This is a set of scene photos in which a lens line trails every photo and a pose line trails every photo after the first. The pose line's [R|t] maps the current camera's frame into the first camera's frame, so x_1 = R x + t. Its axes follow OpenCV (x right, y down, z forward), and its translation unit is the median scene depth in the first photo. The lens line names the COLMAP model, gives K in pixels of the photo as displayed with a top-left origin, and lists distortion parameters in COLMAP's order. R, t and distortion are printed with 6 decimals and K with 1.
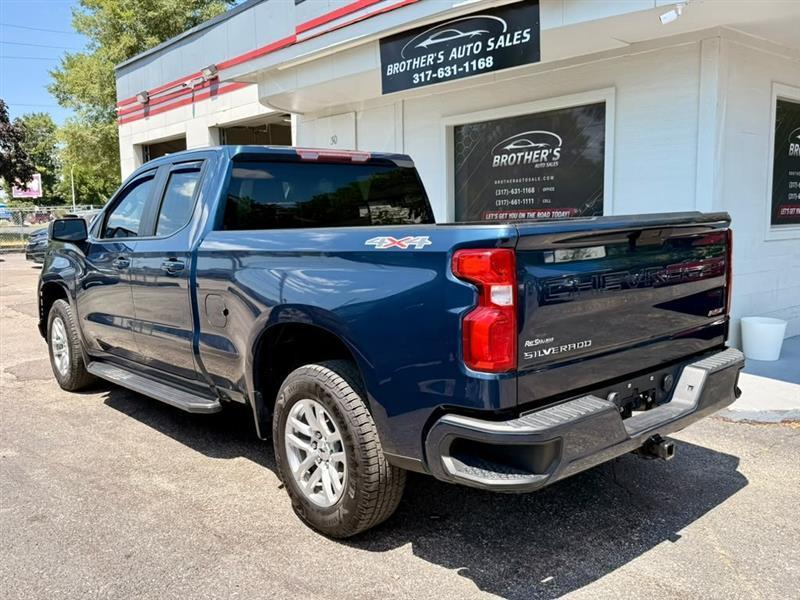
lens RADIAL K [[695.0, 0, 400.8], [0, 695.0, 302.3], [0, 0, 1]] dist [0.112171, -0.189724]
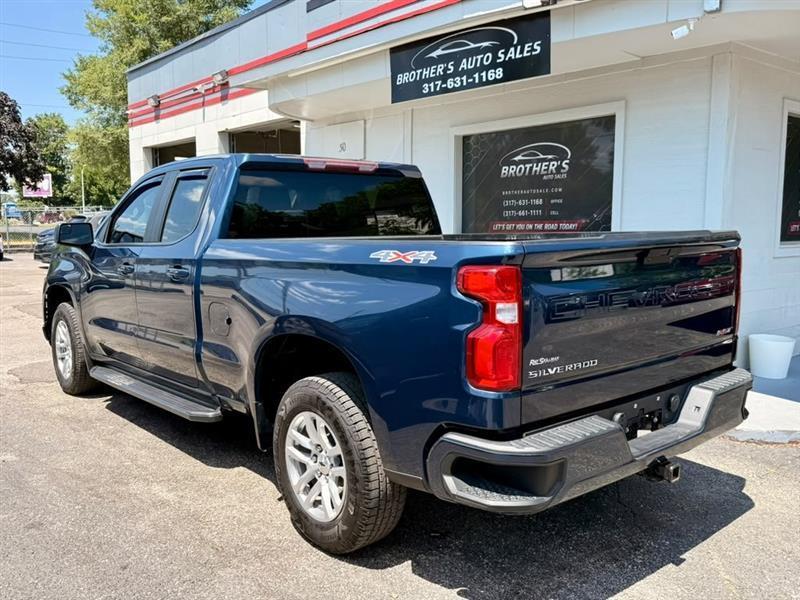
lens RADIAL K [[695.0, 0, 400.8], [0, 695.0, 302.3], [0, 0, 1]] dist [0.112171, -0.189724]
pose [[0.999759, 0.020226, -0.008493, 0.001043], [-0.020301, 0.999754, -0.008902, -0.004818], [0.008311, 0.009072, 0.999924, 0.004566]]
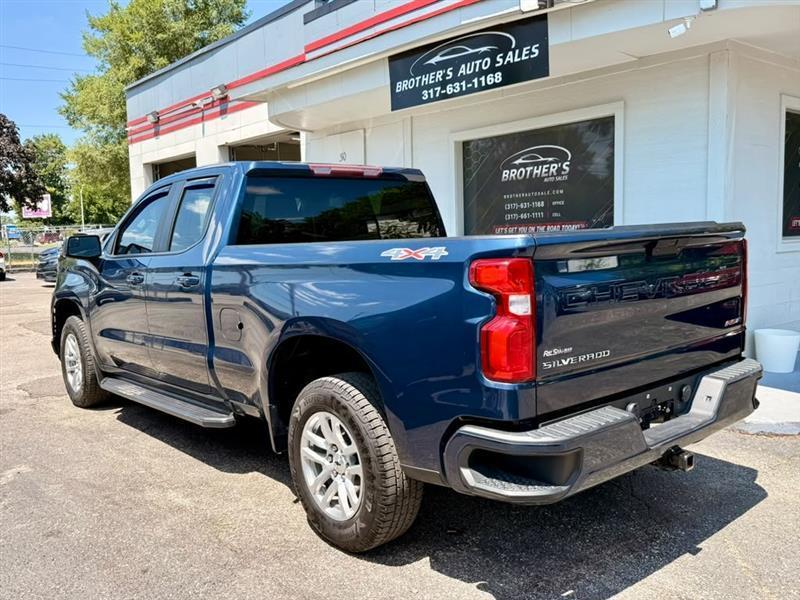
lens RADIAL K [[695.0, 0, 400.8], [0, 695.0, 302.3], [0, 0, 1]] dist [0.112171, -0.189724]
pose [[0.999927, -0.007146, -0.009763, -0.005562], [0.006910, 0.999687, -0.024037, 0.003160], [0.009931, 0.023968, 0.999663, -0.000290]]
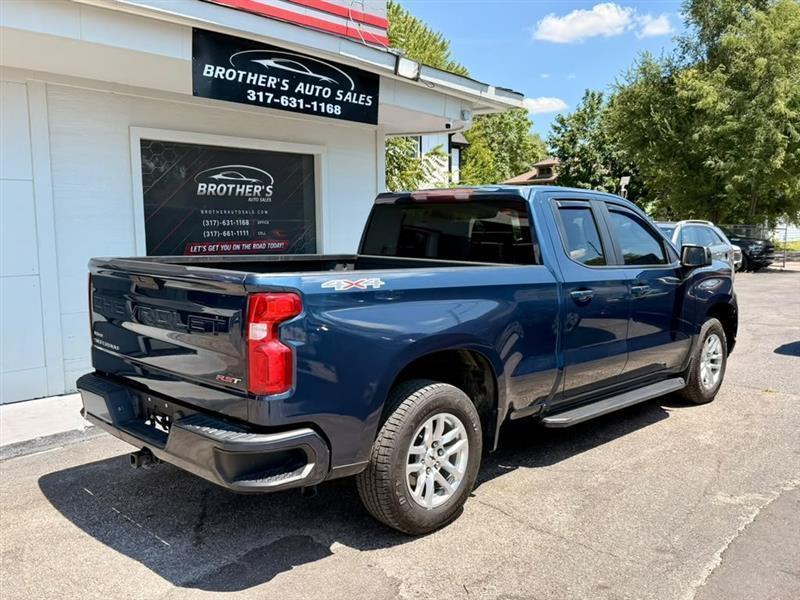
lens RADIAL K [[693.4, 0, 400.5], [0, 693.4, 299.6], [0, 0, 1]] dist [0.124141, -0.212348]
pose [[-0.110162, -0.085887, 0.990196, -0.910146], [0.139149, 0.985115, 0.100927, -0.128244], [-0.984125, 0.148903, -0.096571, 0.946282]]
